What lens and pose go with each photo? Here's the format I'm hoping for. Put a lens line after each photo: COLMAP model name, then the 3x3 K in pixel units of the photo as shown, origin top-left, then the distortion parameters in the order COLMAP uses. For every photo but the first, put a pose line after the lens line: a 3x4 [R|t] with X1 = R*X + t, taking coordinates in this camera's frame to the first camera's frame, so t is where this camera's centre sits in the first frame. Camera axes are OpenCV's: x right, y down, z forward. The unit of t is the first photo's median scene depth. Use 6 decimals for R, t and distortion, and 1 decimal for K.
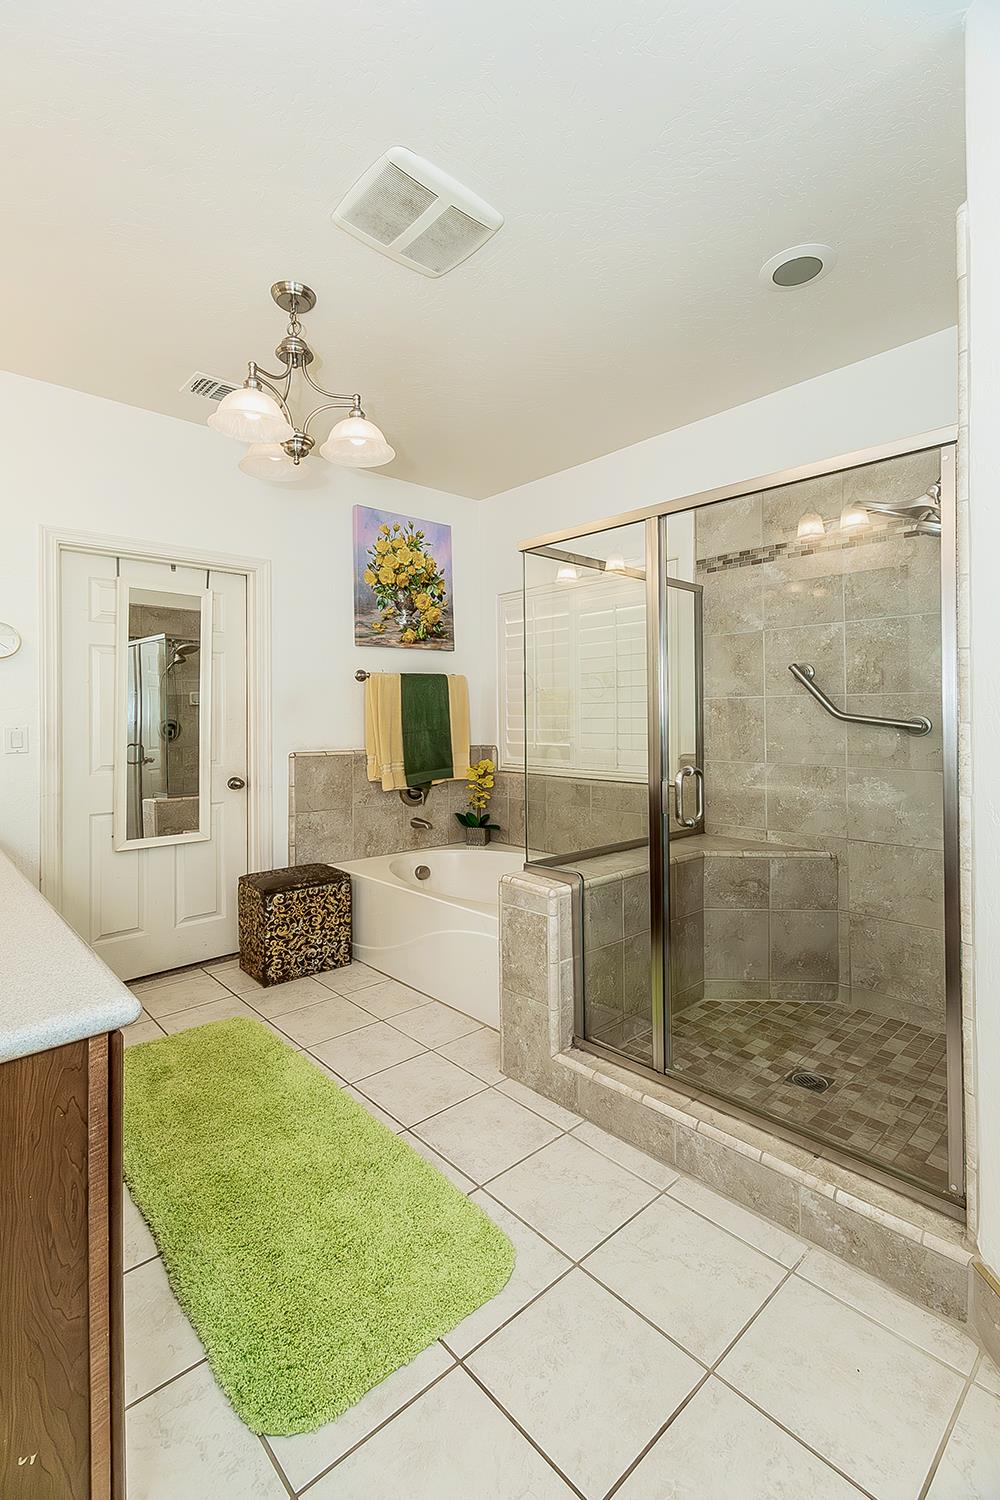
lens RADIAL K [[627.9, 0, 507.3], [0, 627.9, 712.9], [0, 0, 1]] dist [0.001563, 0.000694]
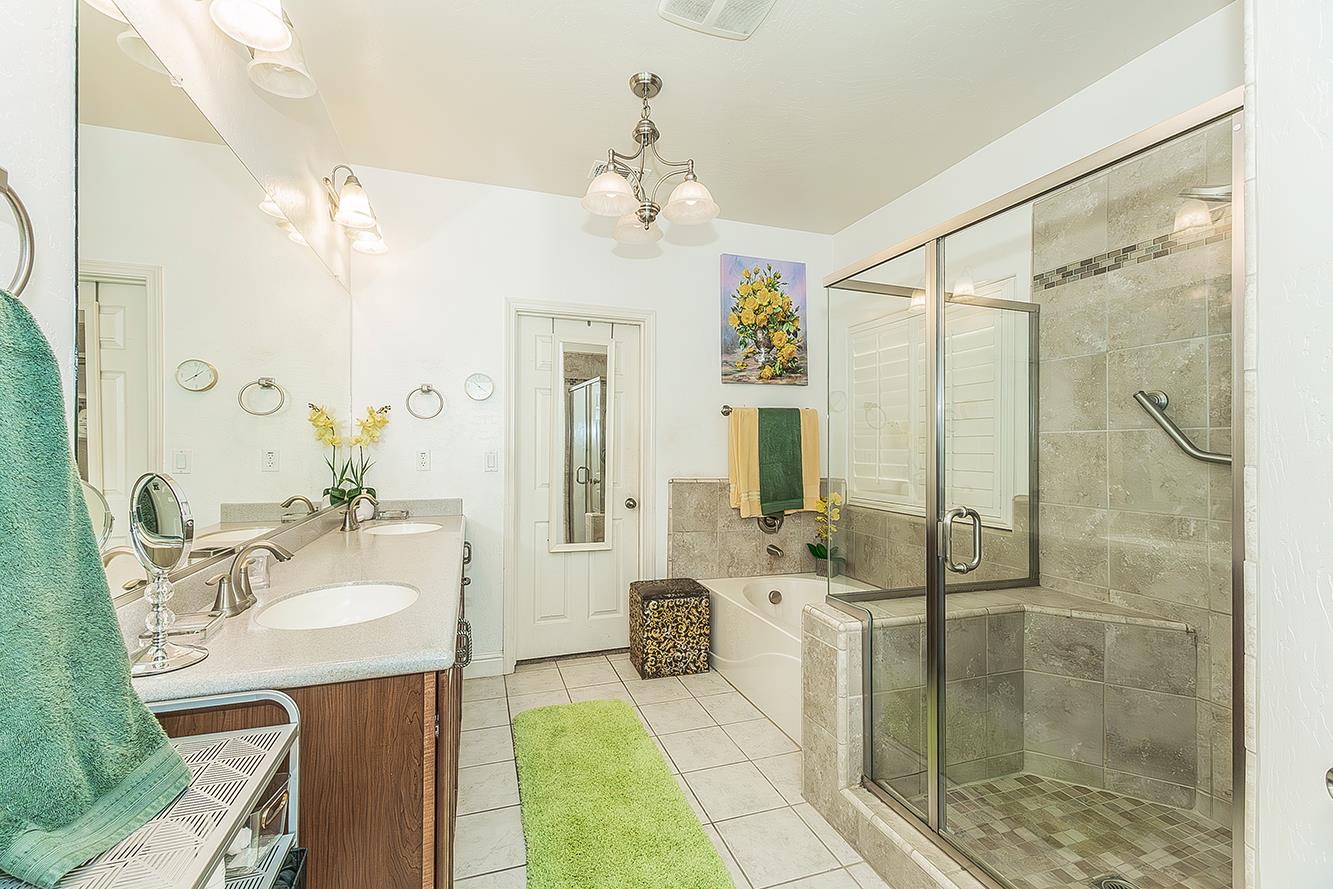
lens RADIAL K [[614.0, 0, 674.5], [0, 614.0, 446.8], [0, 0, 1]] dist [-0.000634, 0.001348]
pose [[0.899043, 0.013478, -0.437653, 0.235615], [-0.011918, 0.999909, 0.006310, -0.002598], [0.437698, -0.000458, 0.899122, 0.004753]]
